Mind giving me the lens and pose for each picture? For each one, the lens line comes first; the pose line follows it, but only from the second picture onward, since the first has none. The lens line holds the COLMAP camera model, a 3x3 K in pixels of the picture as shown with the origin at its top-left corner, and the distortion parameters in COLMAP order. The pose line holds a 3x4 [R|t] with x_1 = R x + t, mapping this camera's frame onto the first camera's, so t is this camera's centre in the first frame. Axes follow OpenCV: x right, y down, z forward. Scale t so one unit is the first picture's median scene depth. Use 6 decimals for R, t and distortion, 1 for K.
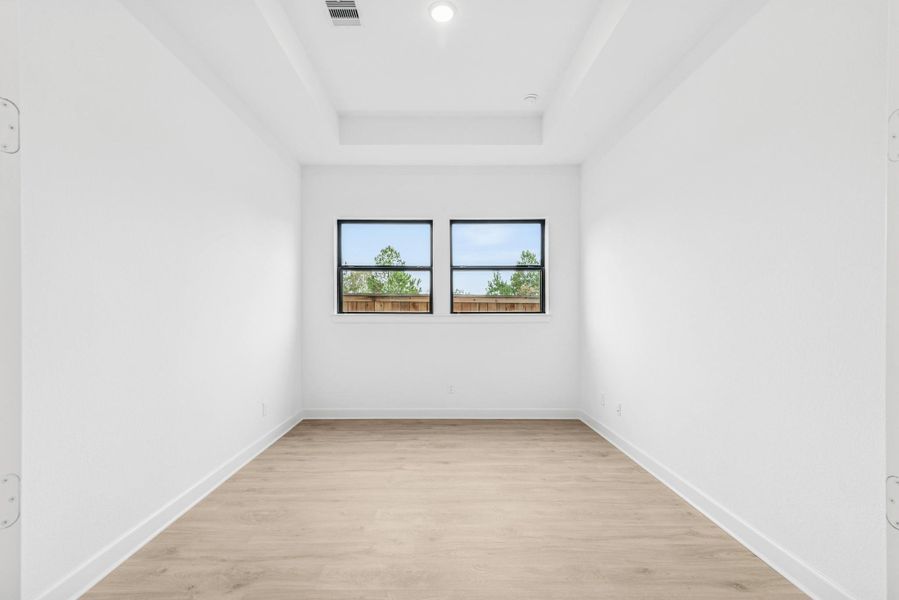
lens RADIAL K [[414.1, 0, 449.8], [0, 414.1, 309.9], [0, 0, 1]] dist [0.013839, 0.000071]
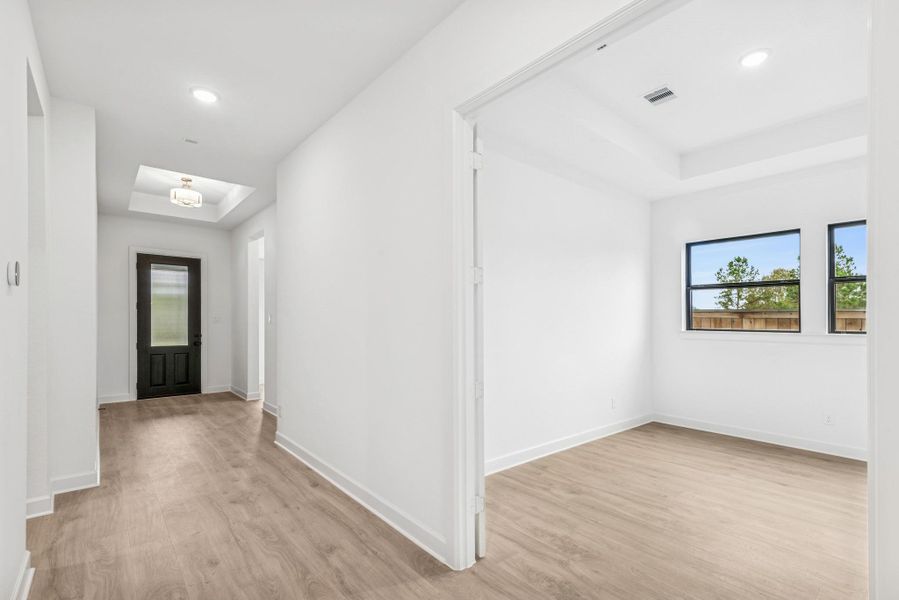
lens RADIAL K [[414.1, 0, 449.8], [0, 414.1, 309.9], [0, 0, 1]] dist [0.013839, 0.000071]
pose [[0.636540, -0.019360, -0.771001, 0.224046], [-0.007391, 0.999486, -0.031199, -0.007298], [0.771208, 0.025558, 0.636070, -0.216805]]
